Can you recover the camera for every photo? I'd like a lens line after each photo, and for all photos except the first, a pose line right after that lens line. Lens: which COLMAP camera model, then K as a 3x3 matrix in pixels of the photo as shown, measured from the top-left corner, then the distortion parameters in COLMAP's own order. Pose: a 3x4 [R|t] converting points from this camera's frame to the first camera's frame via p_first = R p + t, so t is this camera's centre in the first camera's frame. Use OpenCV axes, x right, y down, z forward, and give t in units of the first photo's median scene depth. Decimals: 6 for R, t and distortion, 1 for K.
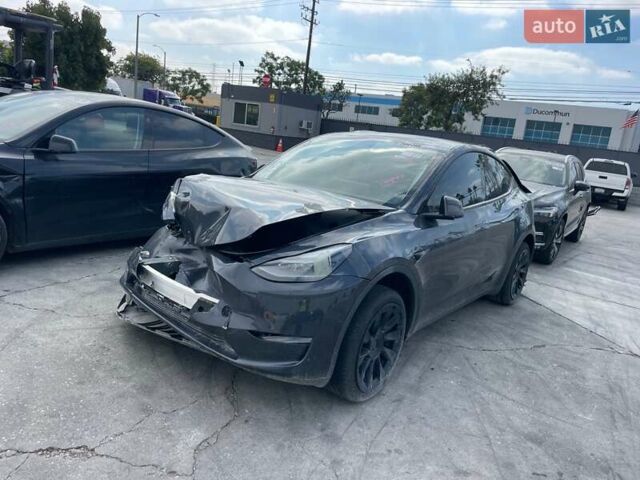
lens RADIAL K [[501.7, 0, 321.1], [0, 501.7, 231.0], [0, 0, 1]] dist [0.097205, -0.134419]
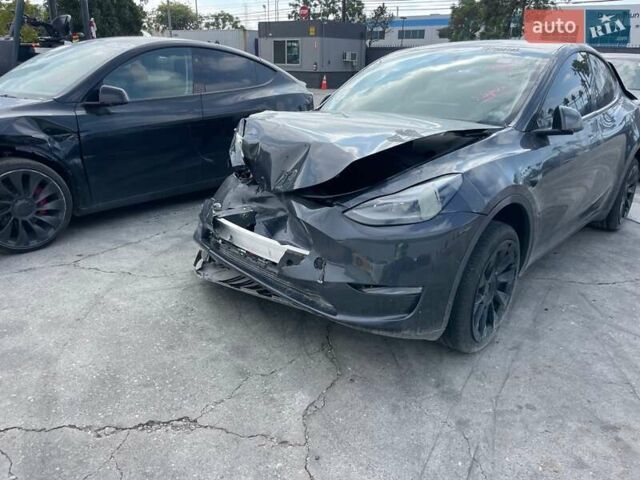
lens RADIAL K [[502.2, 0, 320.0], [0, 502.2, 240.0], [0, 0, 1]] dist [0.100126, -0.143350]
pose [[0.991672, -0.074135, -0.105312, -0.074435], [0.087360, 0.988036, 0.127091, 0.006725], [0.094630, -0.135233, 0.986285, 0.115696]]
